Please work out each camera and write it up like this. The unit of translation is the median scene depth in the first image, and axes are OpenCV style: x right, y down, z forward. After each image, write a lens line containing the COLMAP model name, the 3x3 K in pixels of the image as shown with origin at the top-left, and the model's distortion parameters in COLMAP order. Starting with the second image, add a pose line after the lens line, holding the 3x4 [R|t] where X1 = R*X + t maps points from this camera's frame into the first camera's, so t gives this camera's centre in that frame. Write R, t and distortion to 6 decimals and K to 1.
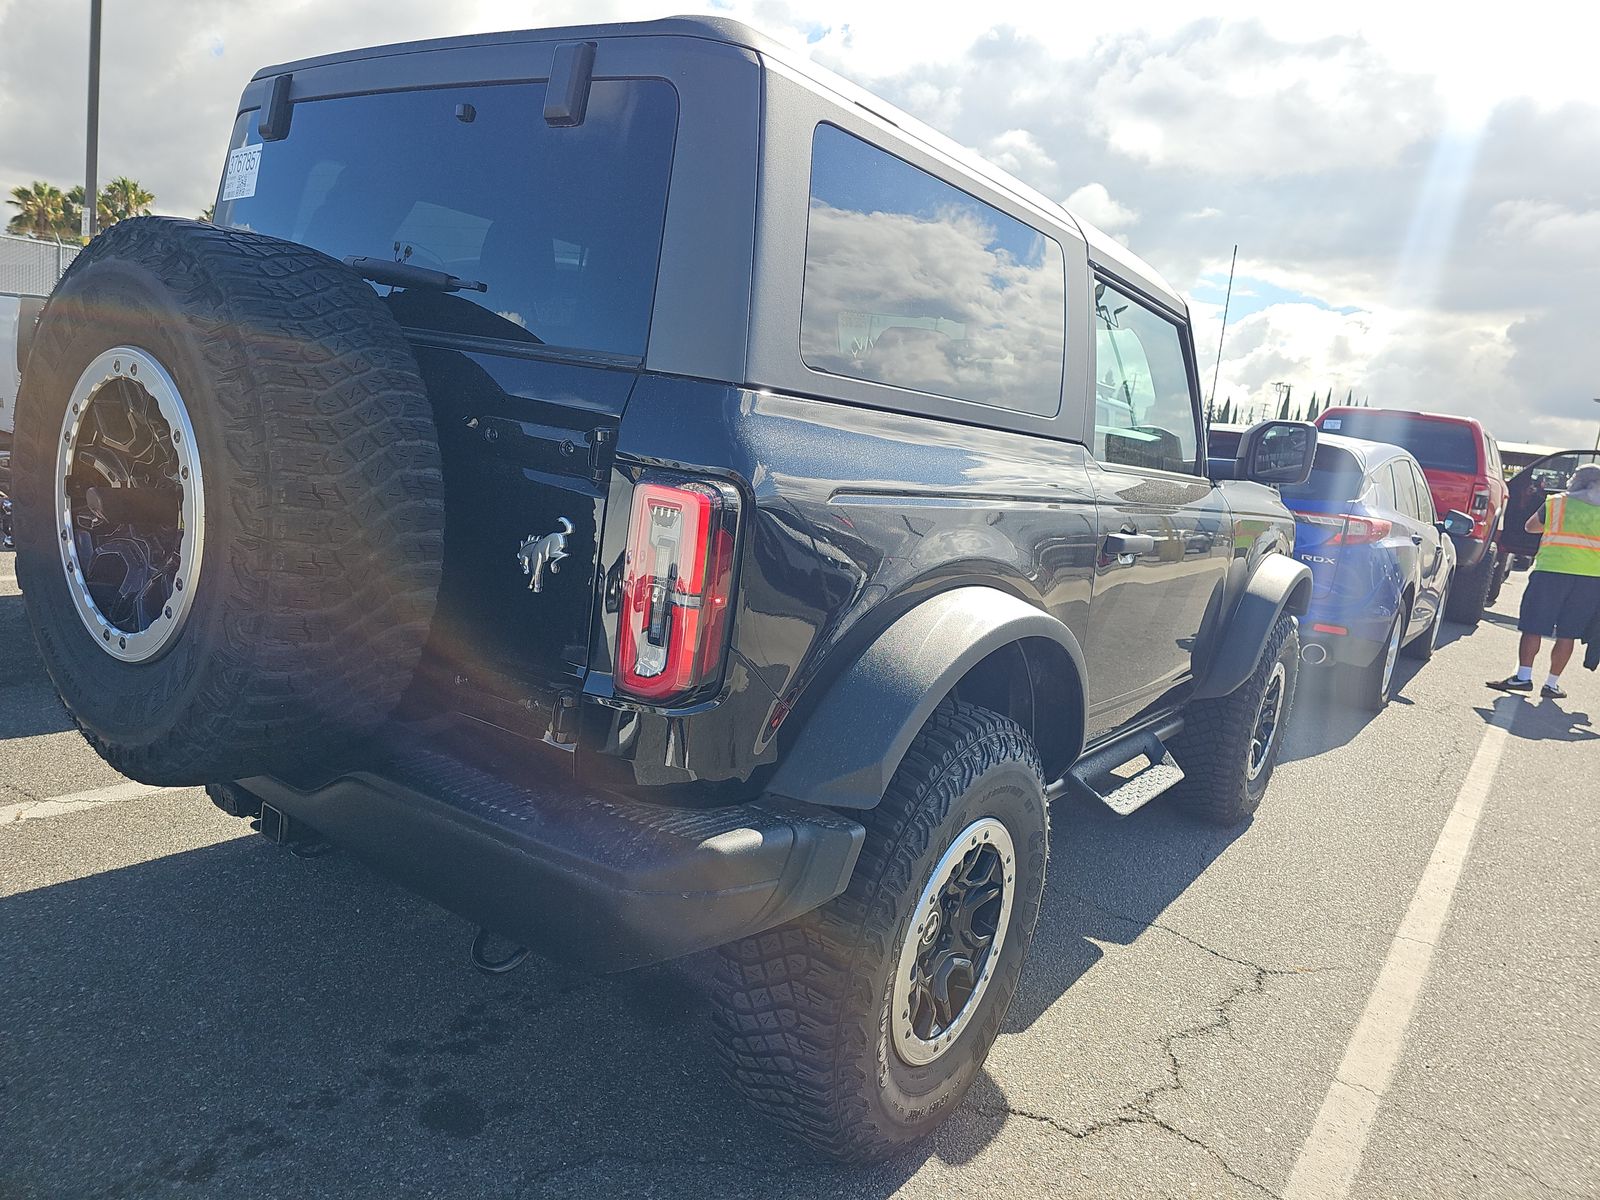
lens RADIAL K [[1098.6, 0, 800.0], [0, 1098.6, 600.0], [0, 0, 1]] dist [0.023500, -0.000452]
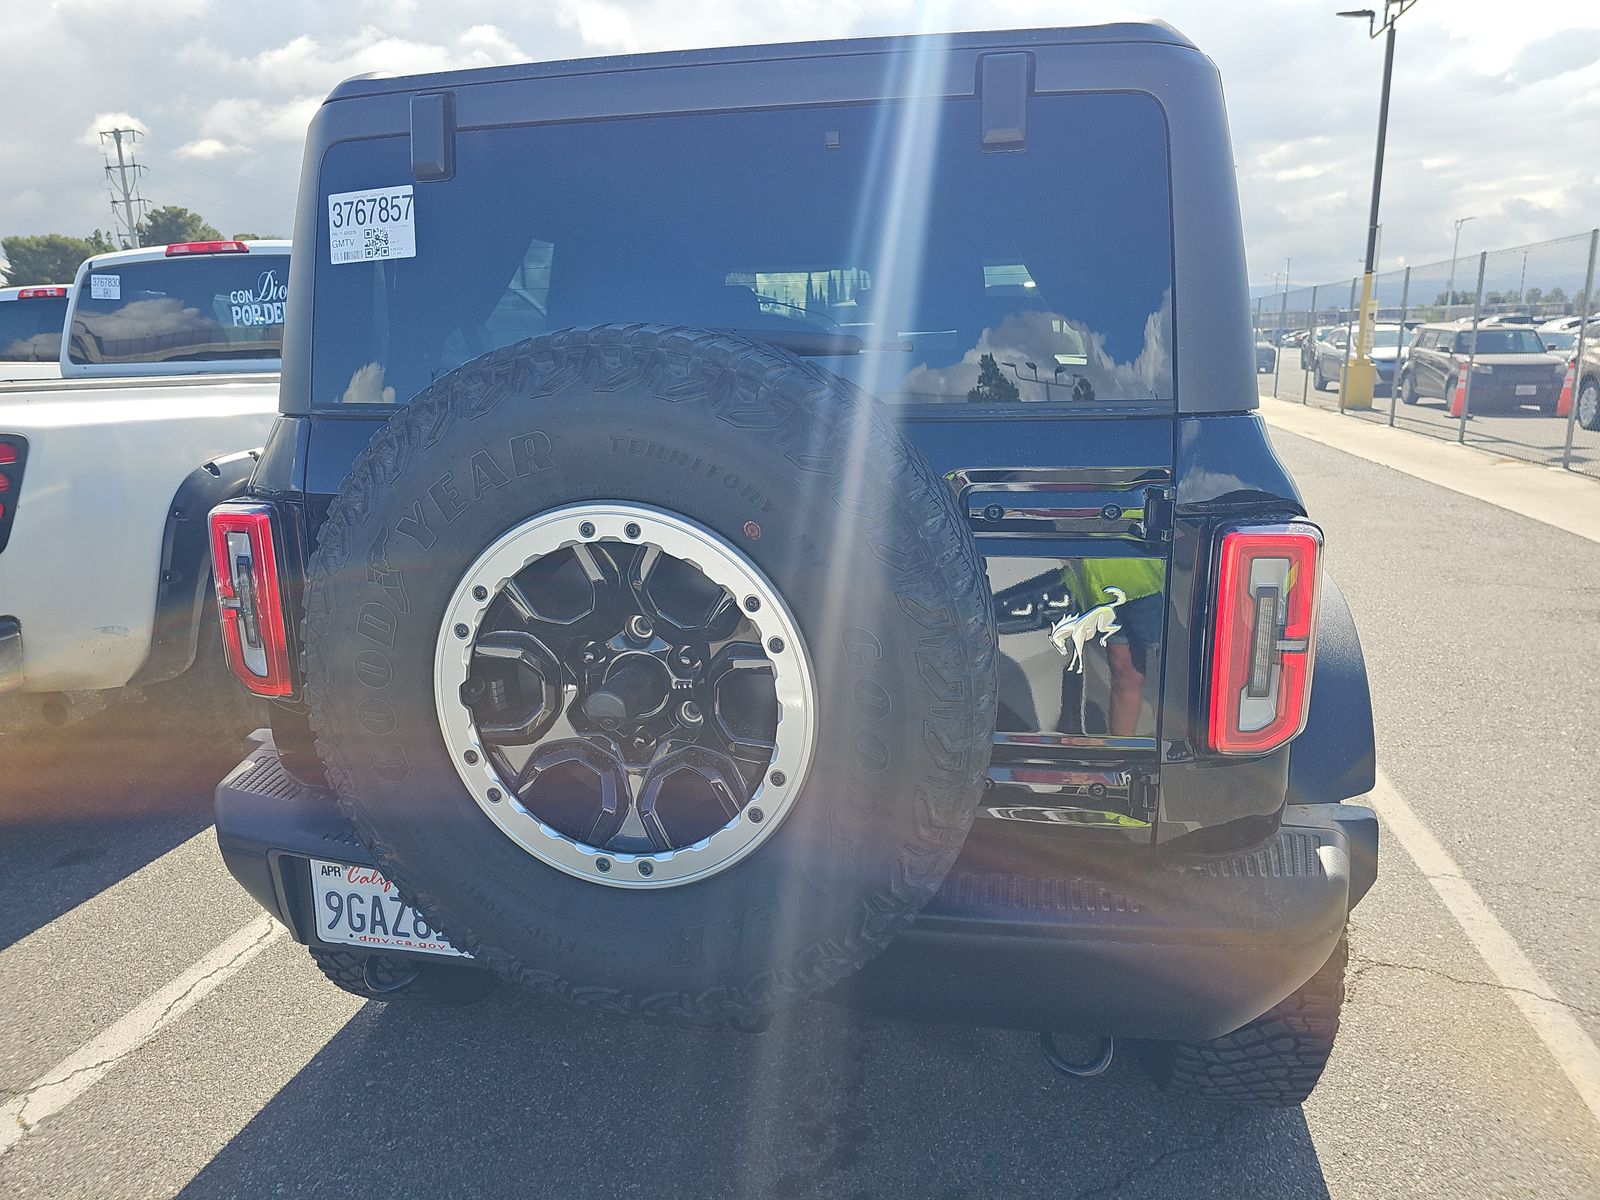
lens RADIAL K [[1098.6, 0, 800.0], [0, 1098.6, 600.0], [0, 0, 1]] dist [0.023500, -0.000452]
pose [[0.898362, -0.235646, 0.370698, -0.748133], [0.204847, 0.971287, 0.120997, -0.216978], [-0.388566, -0.032763, 0.920838, 0.236318]]
